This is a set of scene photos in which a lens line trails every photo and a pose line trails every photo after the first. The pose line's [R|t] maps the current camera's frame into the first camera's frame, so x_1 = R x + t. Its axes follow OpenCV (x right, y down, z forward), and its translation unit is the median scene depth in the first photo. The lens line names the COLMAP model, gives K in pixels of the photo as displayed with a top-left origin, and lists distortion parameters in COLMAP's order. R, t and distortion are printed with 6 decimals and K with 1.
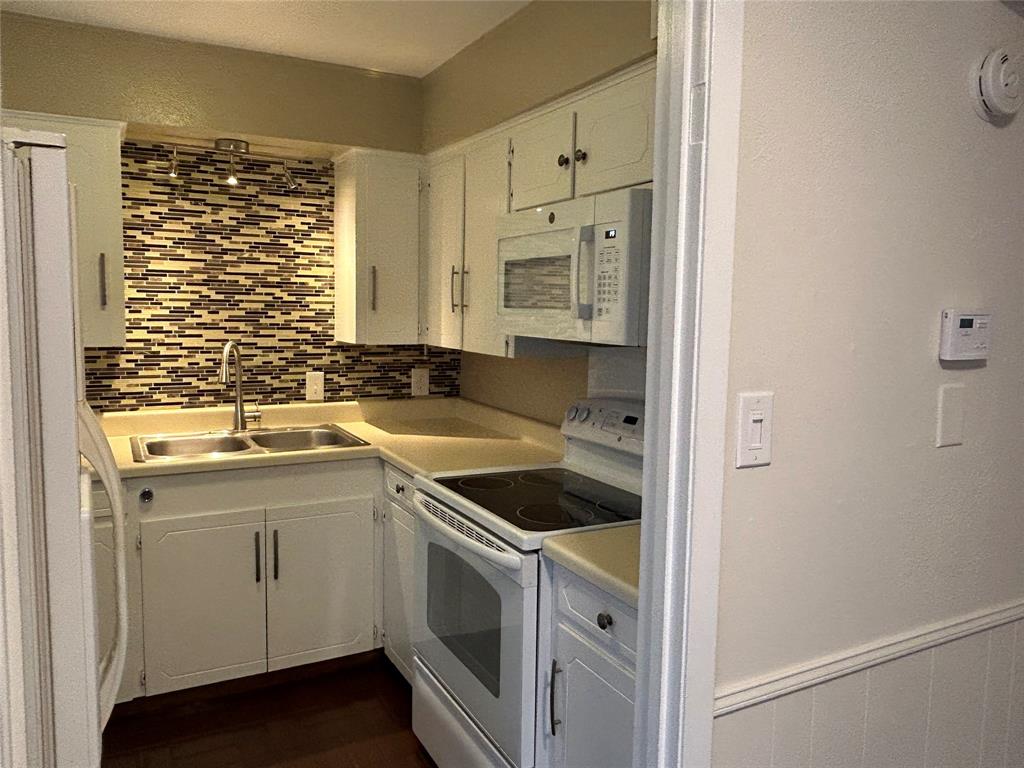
lens RADIAL K [[742.9, 0, 514.2], [0, 742.9, 379.8], [0, 0, 1]] dist [-0.005945, -0.020719]
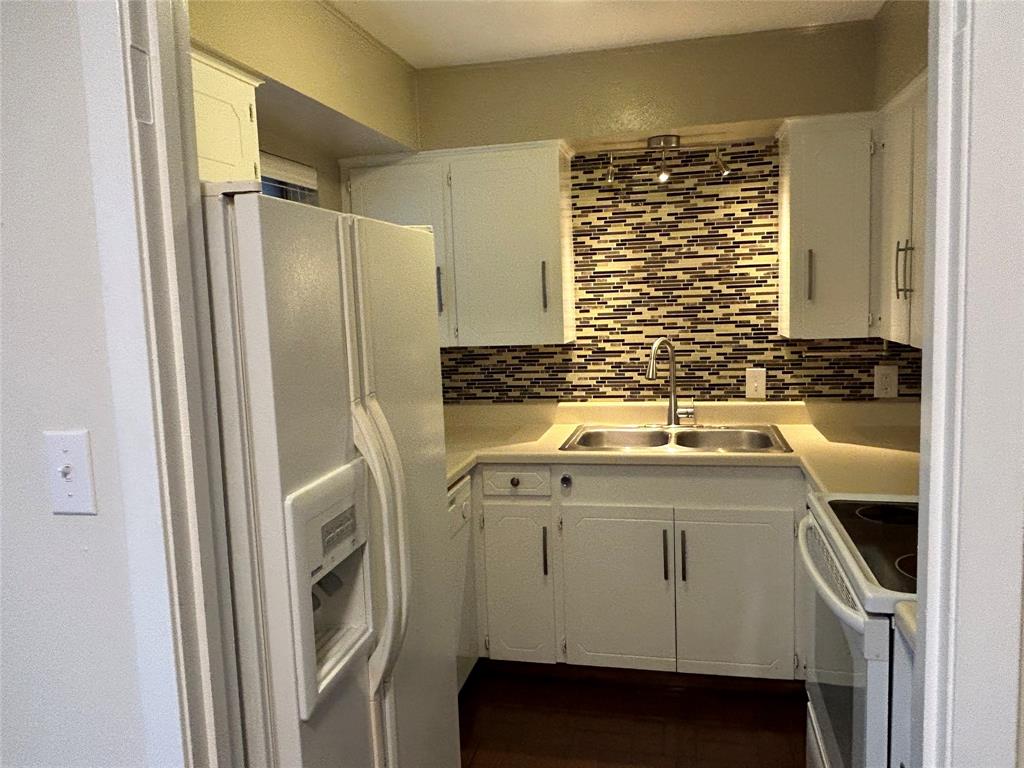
lens RADIAL K [[742.9, 0, 511.5], [0, 742.9, 384.6], [0, 0, 1]] dist [-0.005945, -0.020719]
pose [[0.746198, 0.028573, -0.665111, 0.134615], [-0.015091, 0.999548, 0.026009, -0.010499], [0.665554, -0.009370, 0.746291, 0.105797]]
